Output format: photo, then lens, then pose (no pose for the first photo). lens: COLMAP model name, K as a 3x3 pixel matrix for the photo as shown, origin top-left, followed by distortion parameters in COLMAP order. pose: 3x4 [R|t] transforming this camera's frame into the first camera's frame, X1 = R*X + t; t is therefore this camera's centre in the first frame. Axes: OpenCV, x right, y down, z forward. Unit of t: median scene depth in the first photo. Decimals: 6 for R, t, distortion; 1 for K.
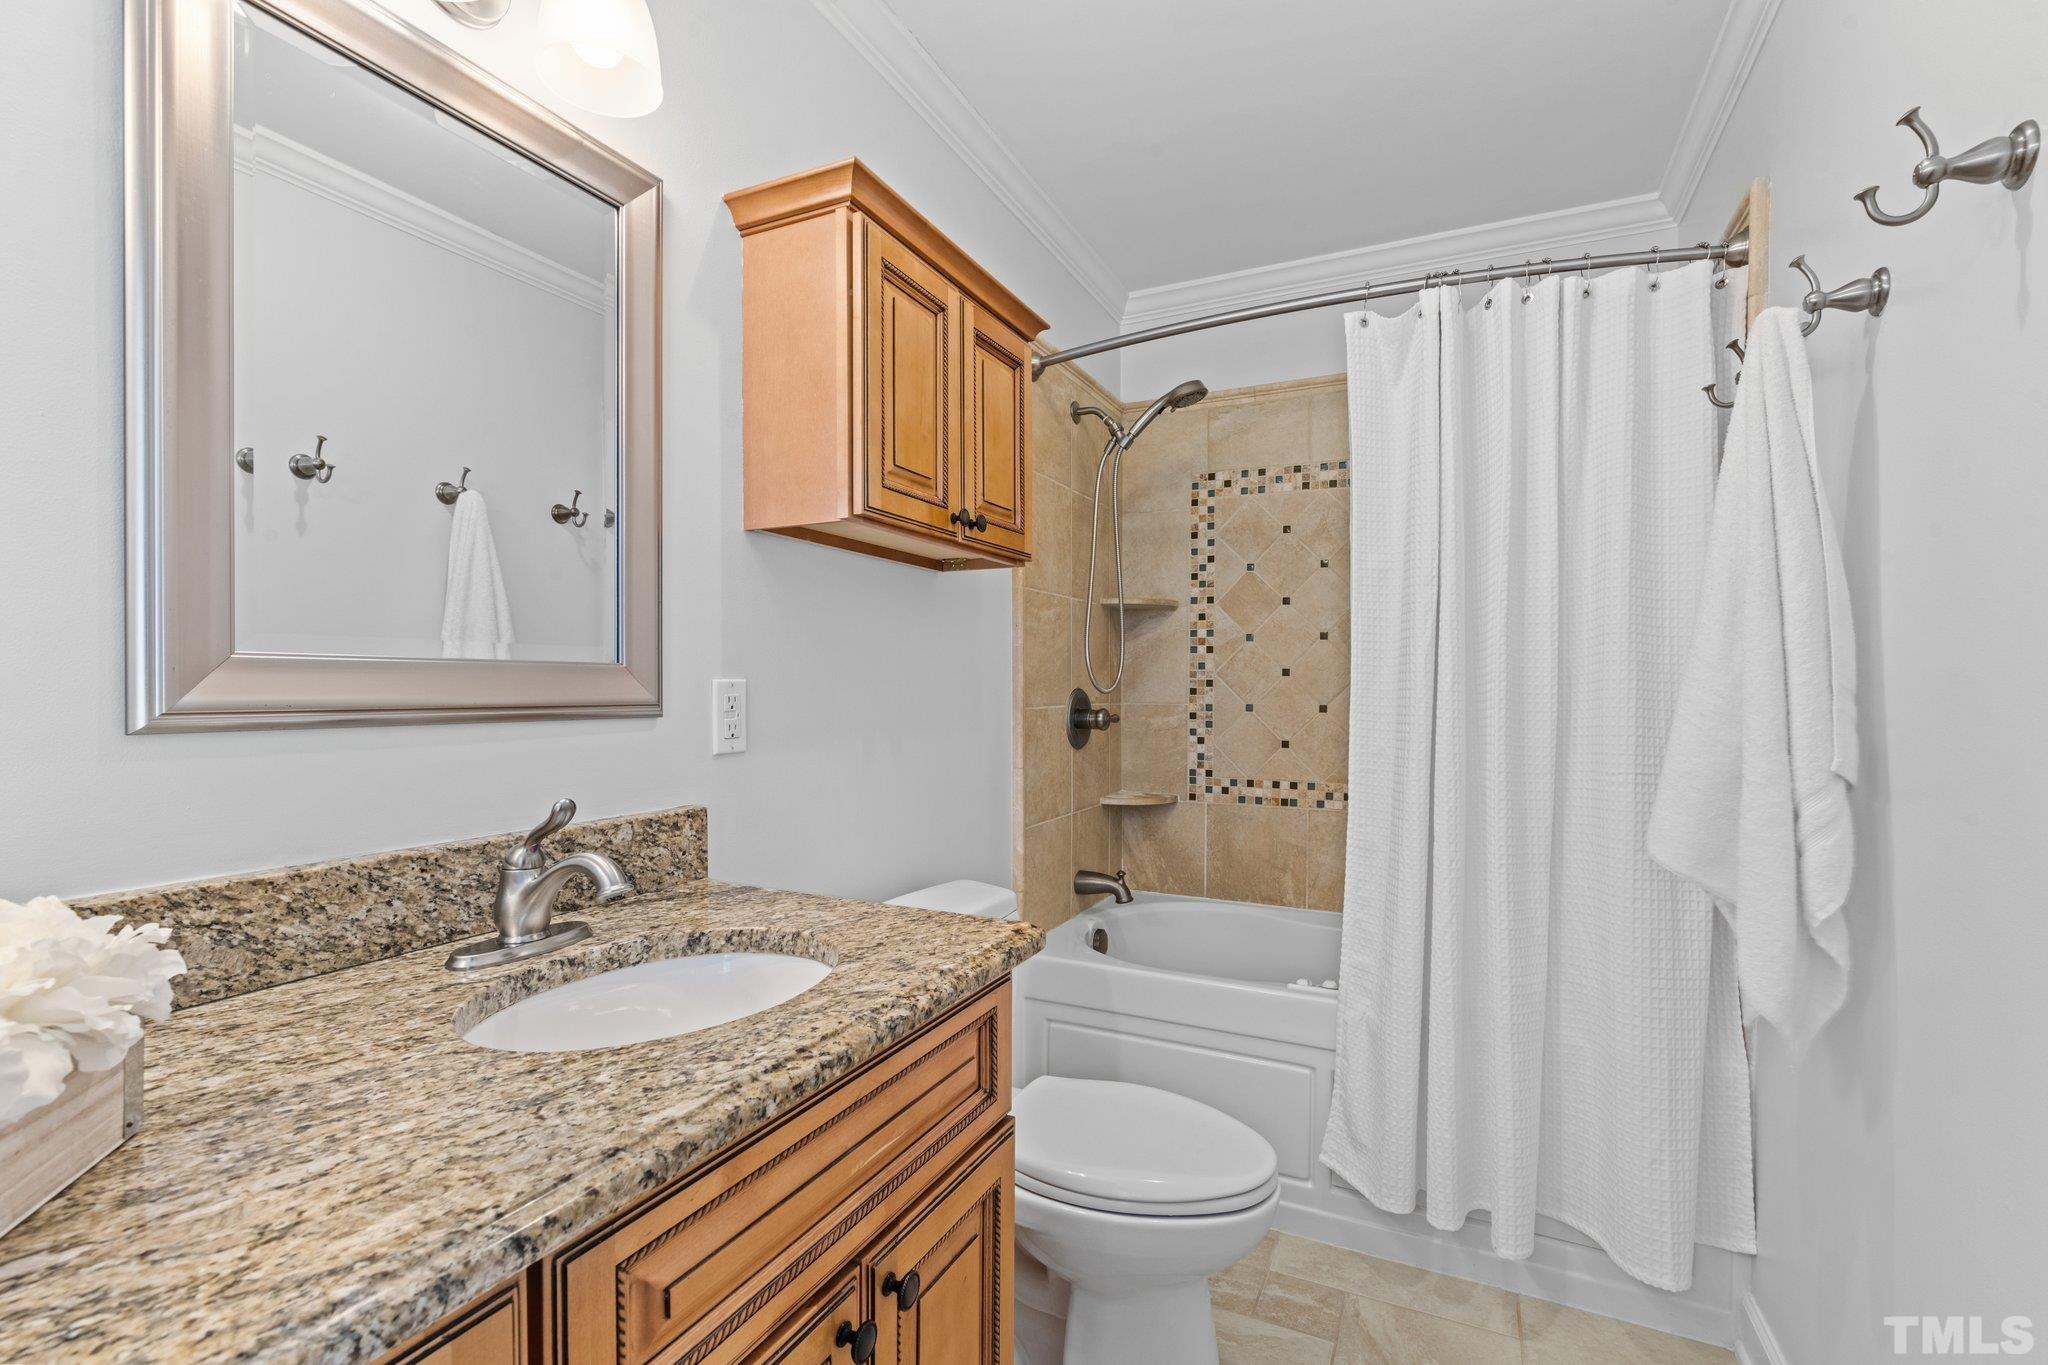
lens RADIAL K [[934.4, 0, 1023.2], [0, 934.4, 688.2], [0, 0, 1]] dist [-0.000200, -0.001350]
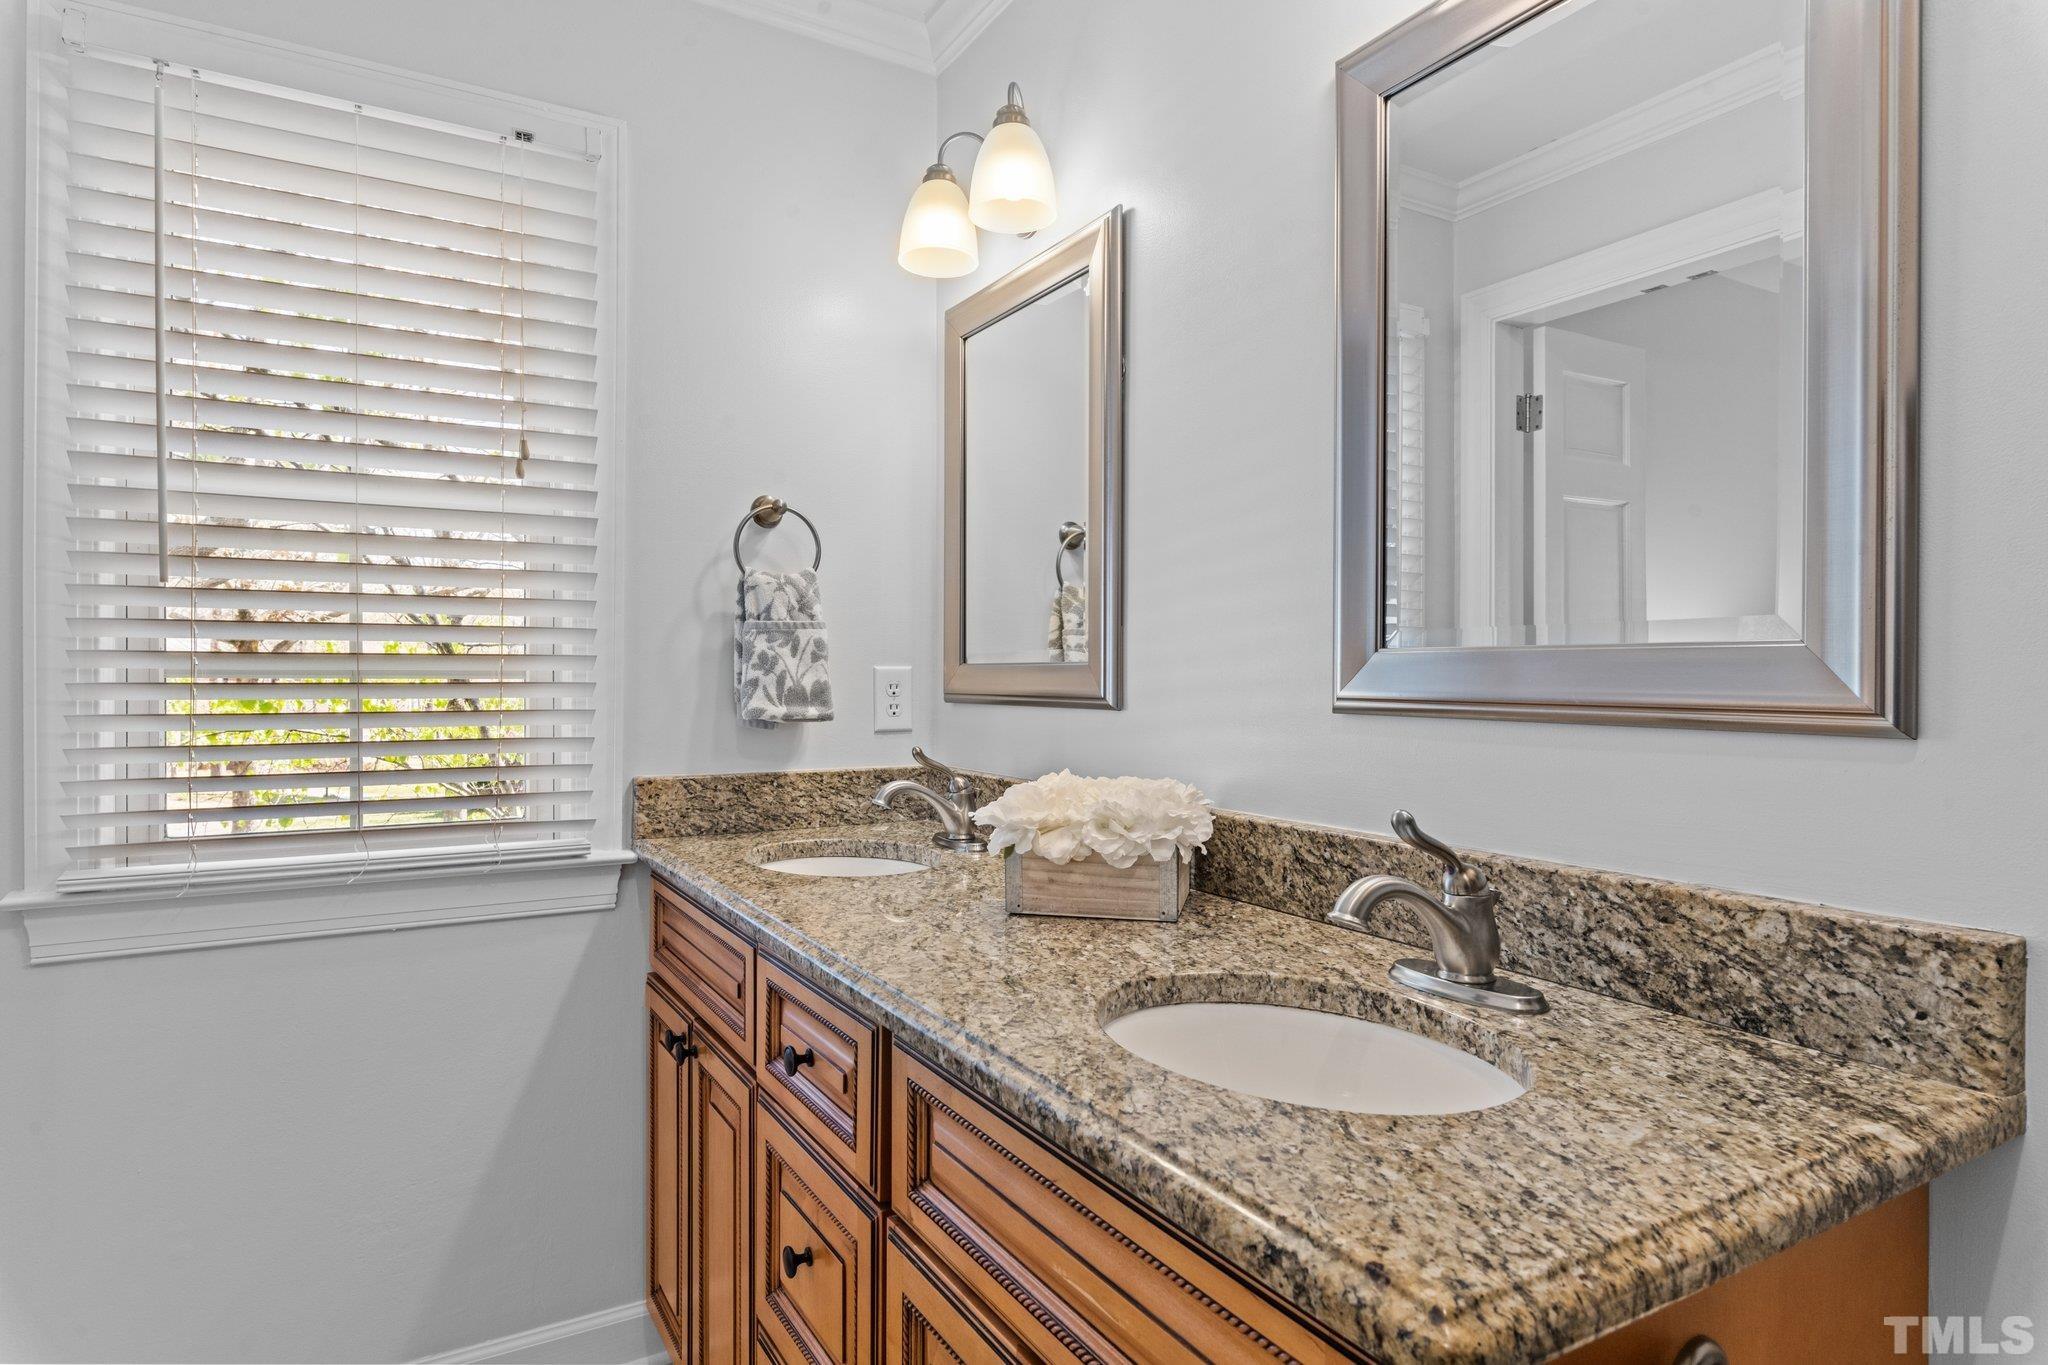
lens RADIAL K [[1140.4, 0, 1014.4], [0, 1140.4, 678.8], [0, 0, 1]] dist [0.003893, 0.000194]
pose [[-0.566731, 0.001202, -0.823902, 0.533402], [-0.003420, 0.999987, 0.003811, -0.004388], [0.823896, 0.004977, -0.566720, 1.224971]]
